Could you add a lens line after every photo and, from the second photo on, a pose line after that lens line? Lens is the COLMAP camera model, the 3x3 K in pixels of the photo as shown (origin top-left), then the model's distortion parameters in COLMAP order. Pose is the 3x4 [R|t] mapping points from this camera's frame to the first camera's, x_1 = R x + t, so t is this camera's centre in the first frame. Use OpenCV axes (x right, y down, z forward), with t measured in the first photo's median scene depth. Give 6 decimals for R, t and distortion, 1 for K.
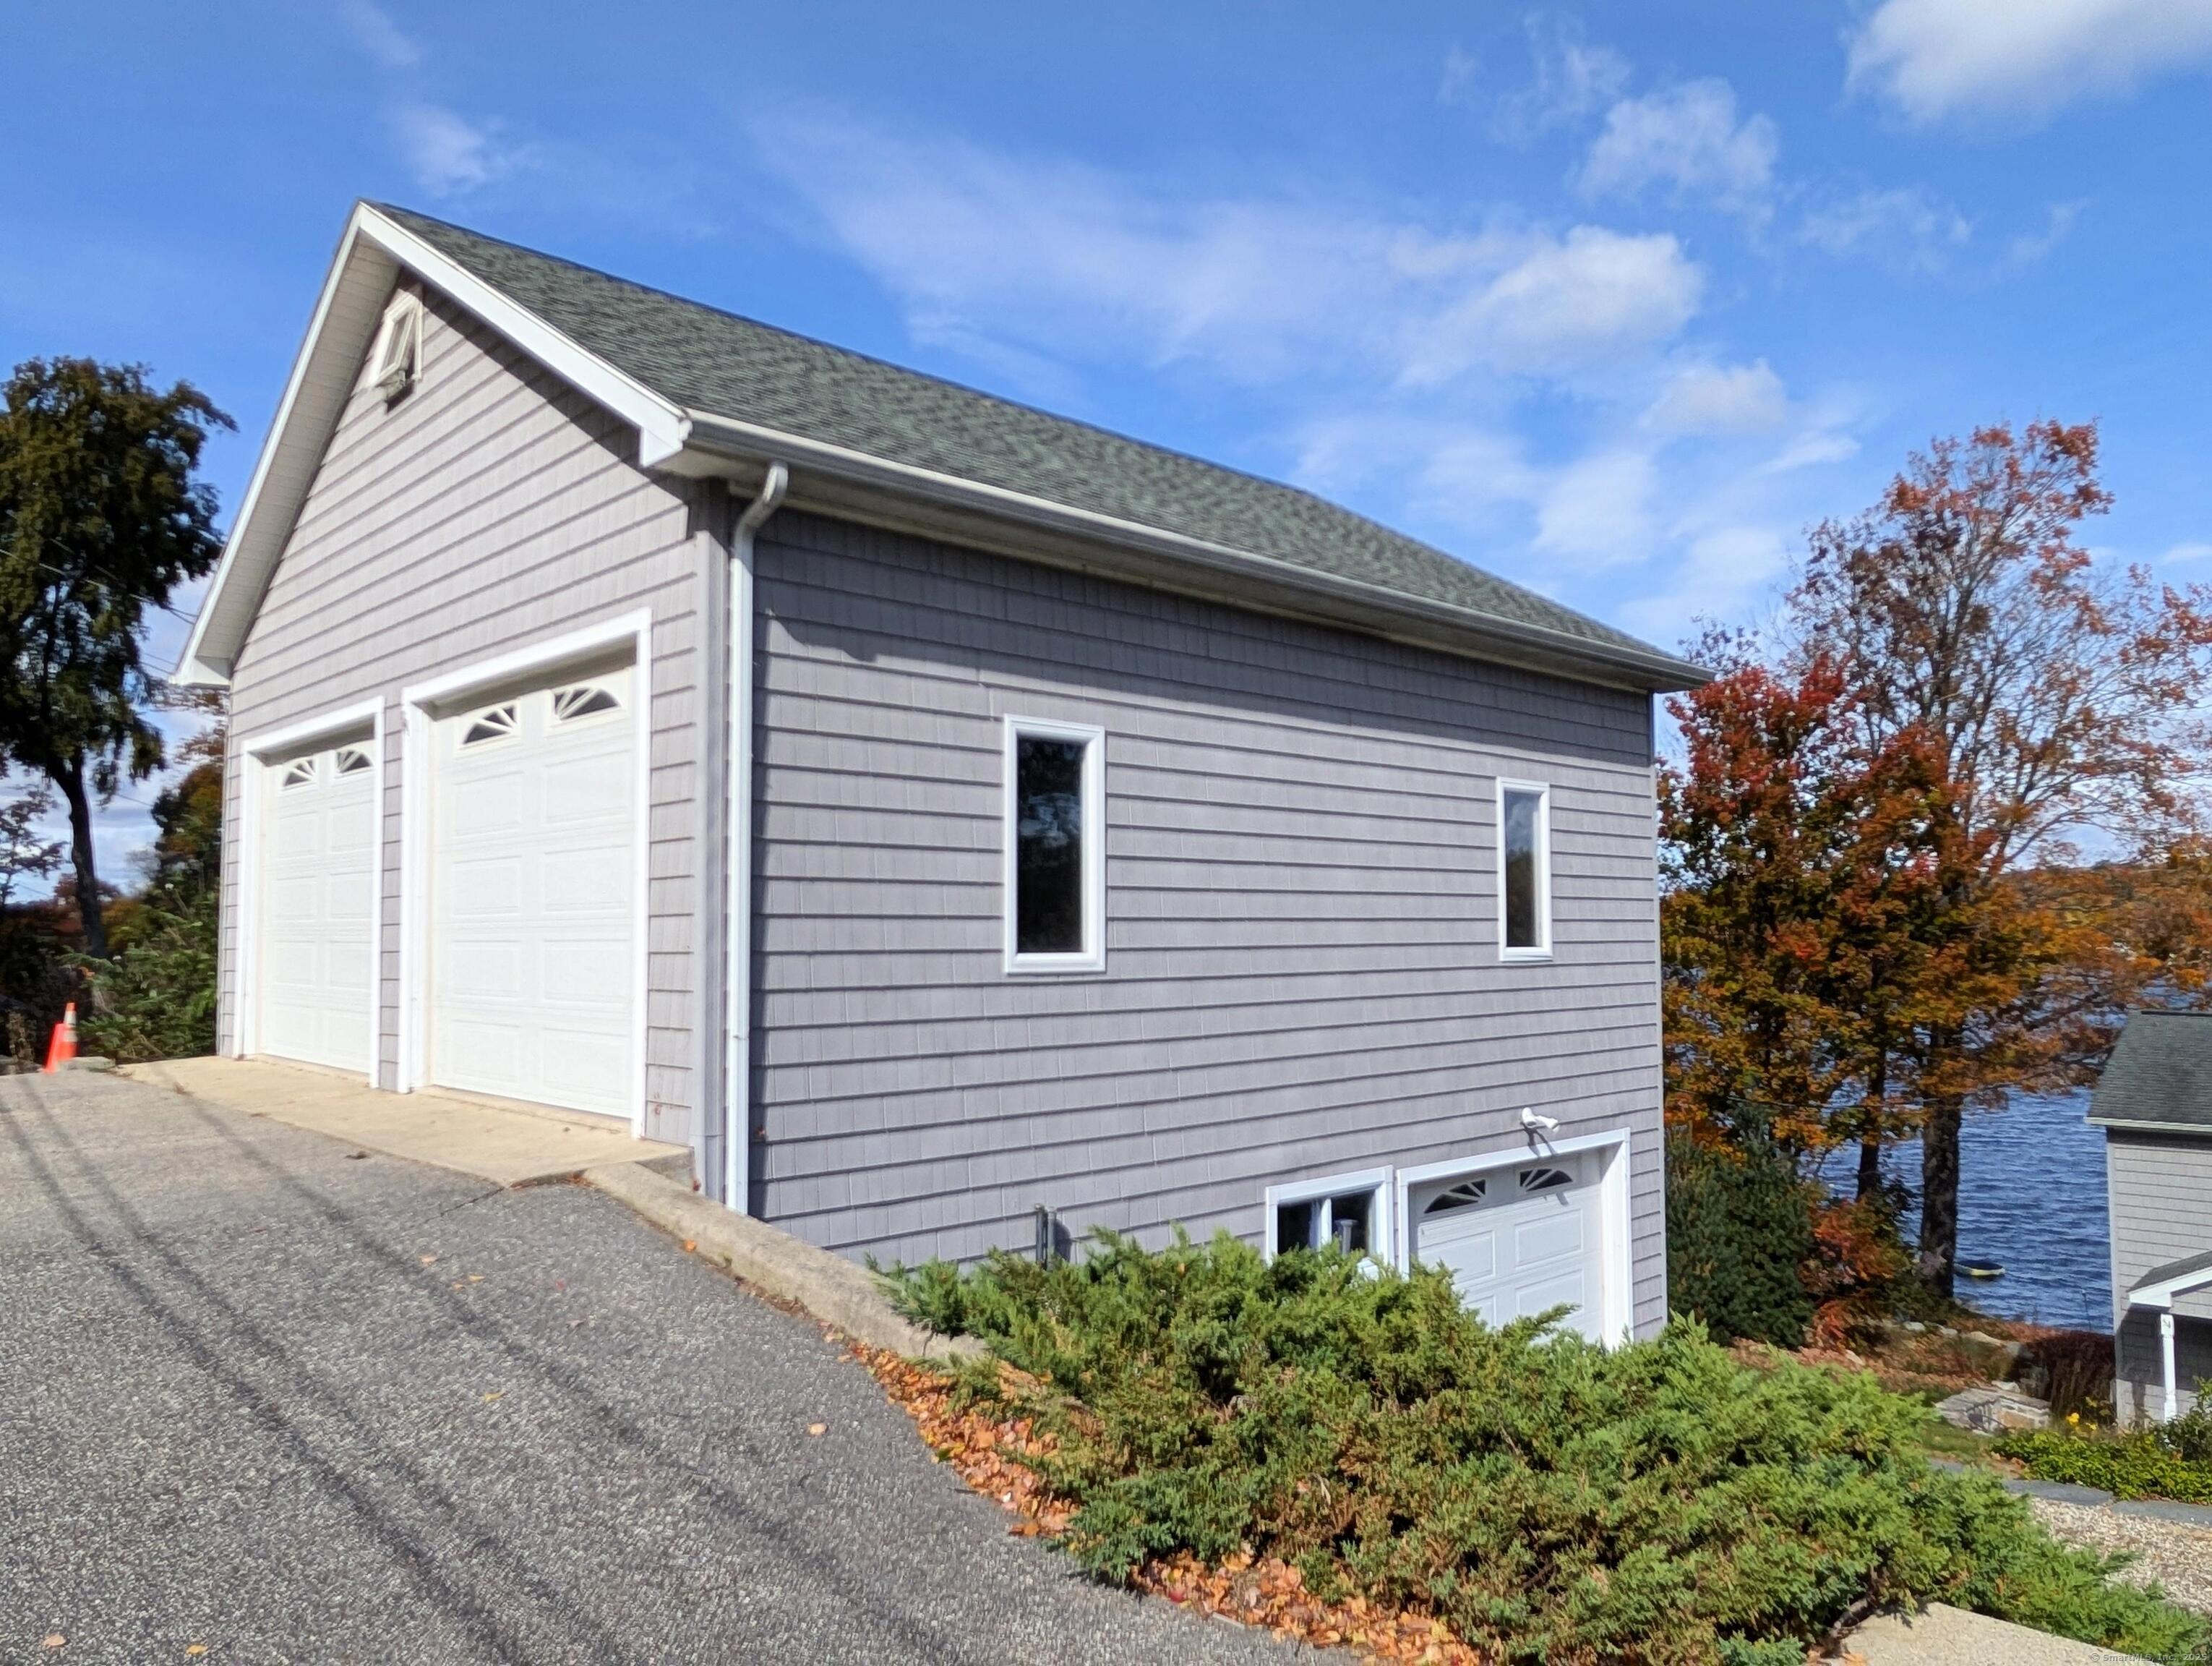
lens RADIAL K [[1566.9, 0, 1106.0], [0, 1566.9, 833.0], [0, 0, 1]] dist [0.002768, 0.005261]
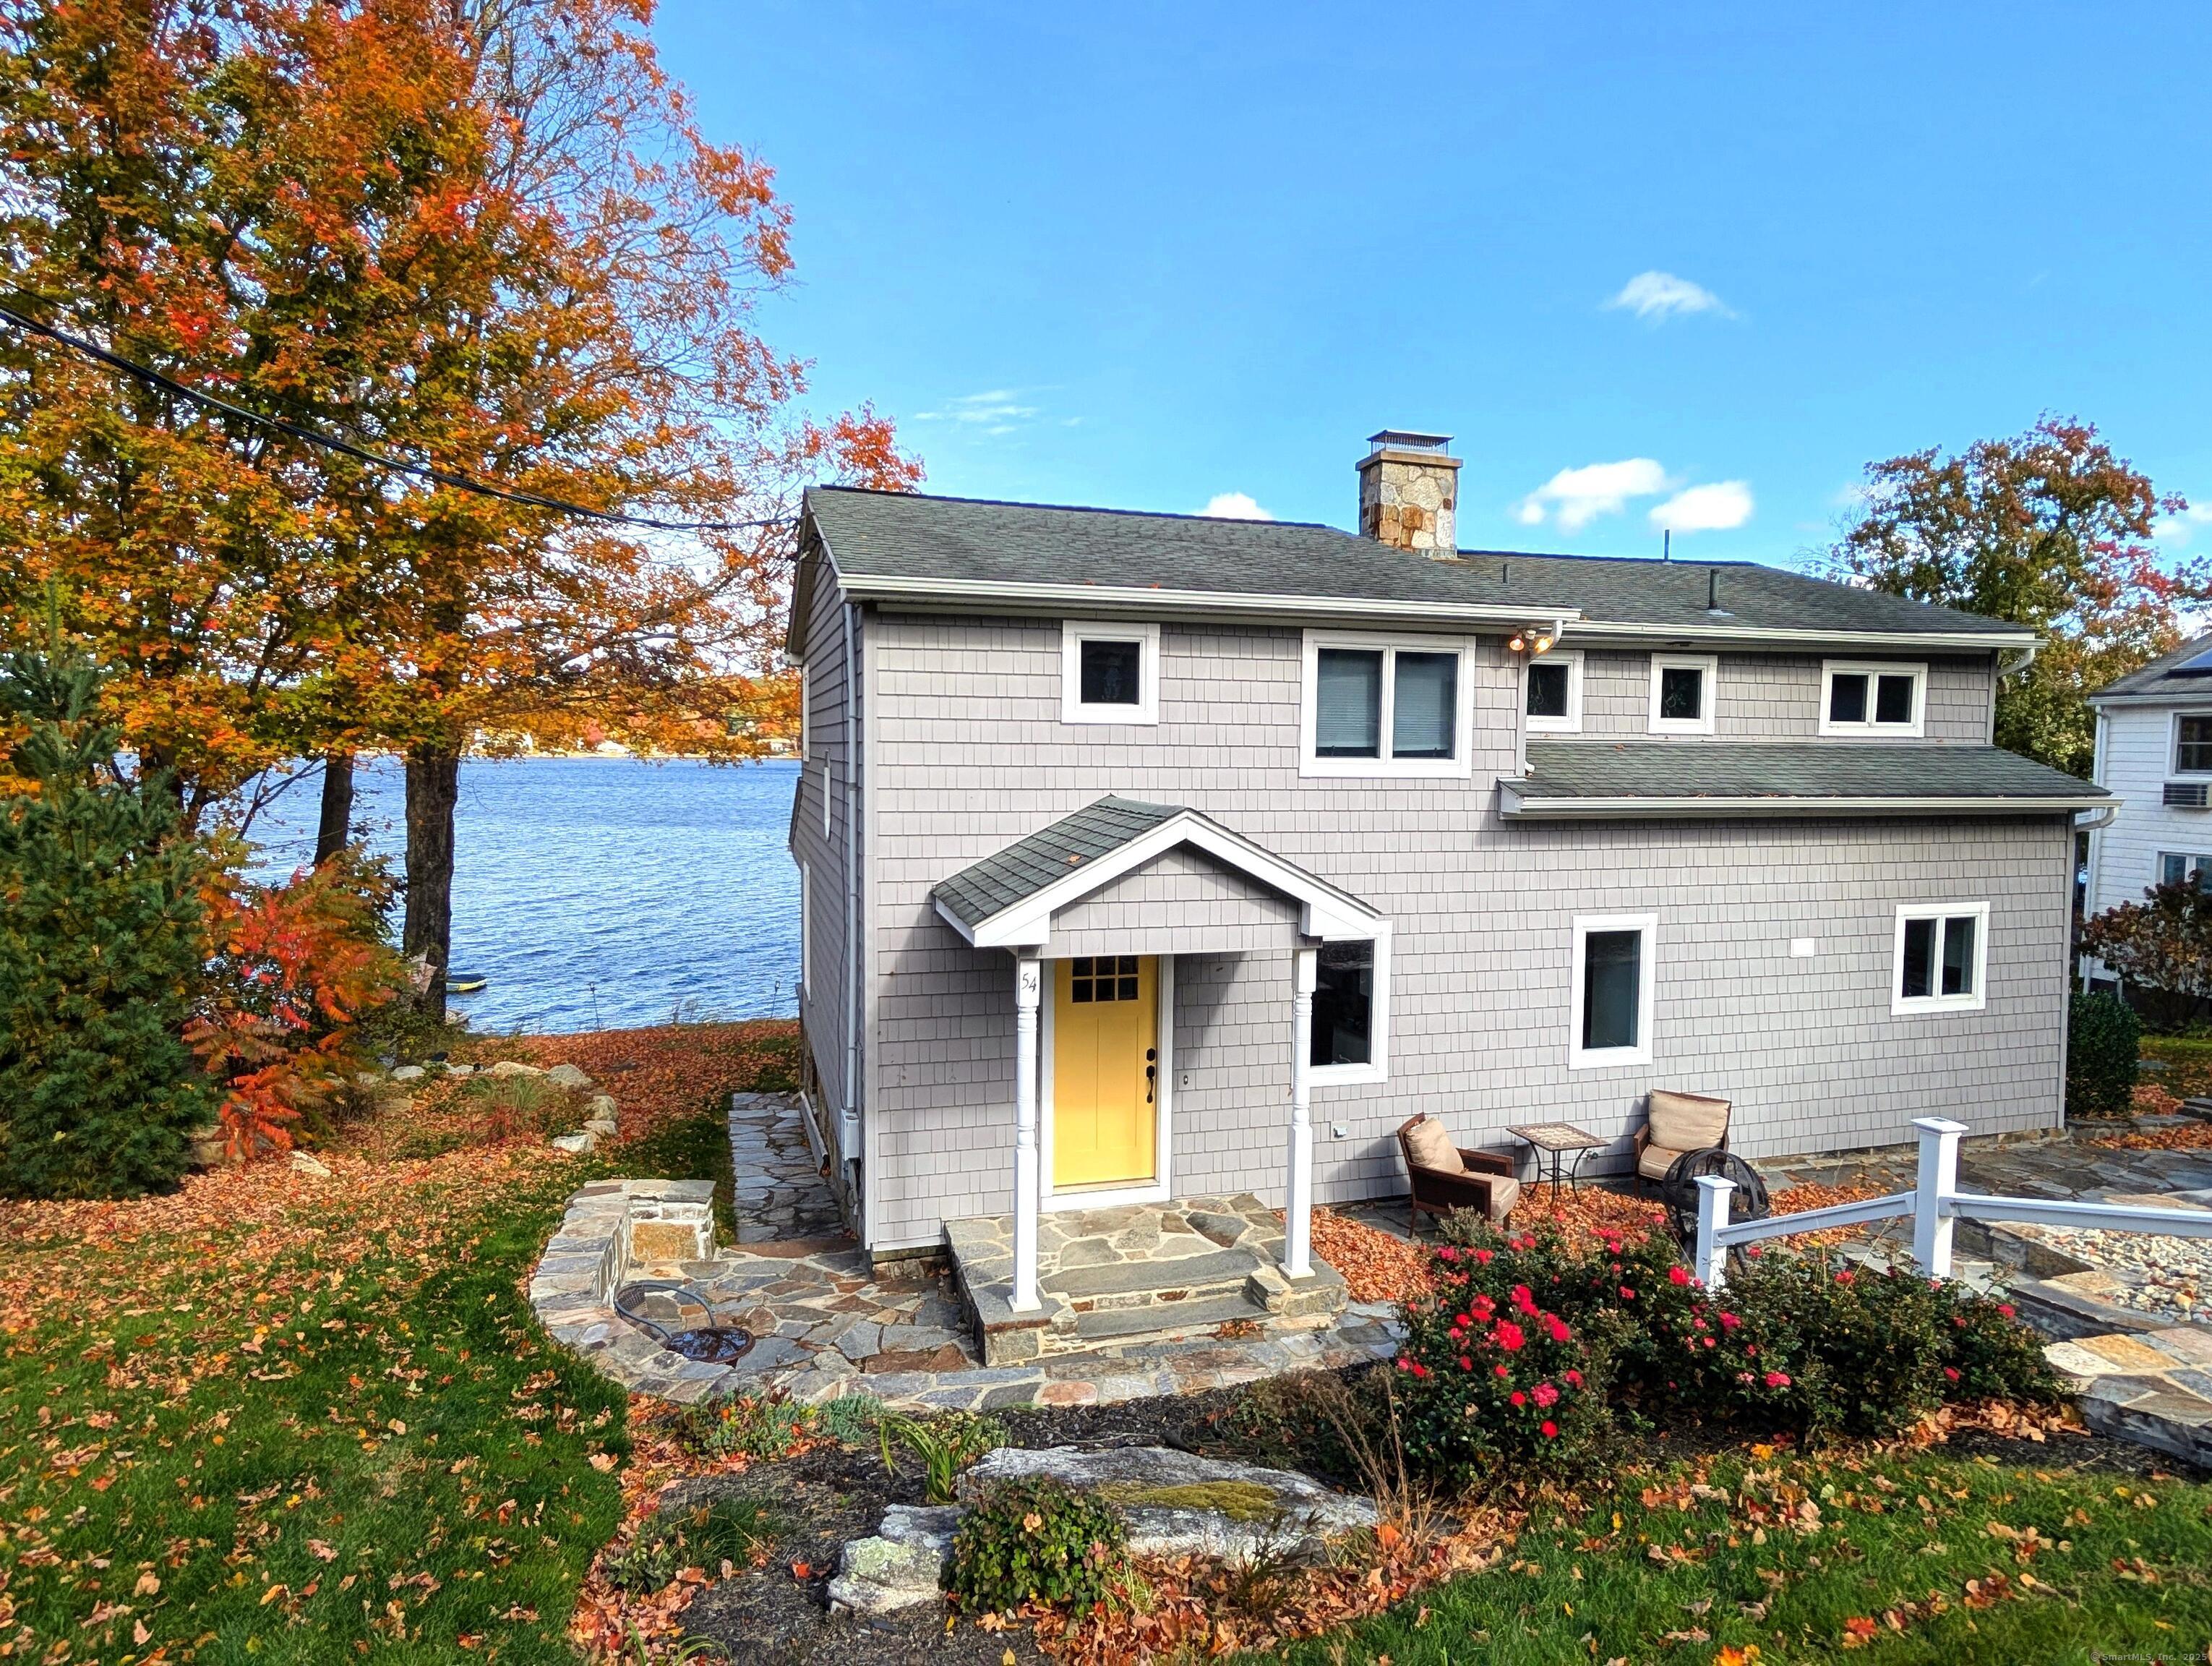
lens RADIAL K [[1252.8, 0, 1106.0], [0, 1252.8, 833.0], [0, 0, 1]] dist [-0.019235, -0.000534]
pose [[0.529174, -0.054023, 0.846792, 0.277667], [-0.065352, 0.992412, 0.104153, 0.167646], [-0.845993, -0.110454, 0.521628, 0.580373]]
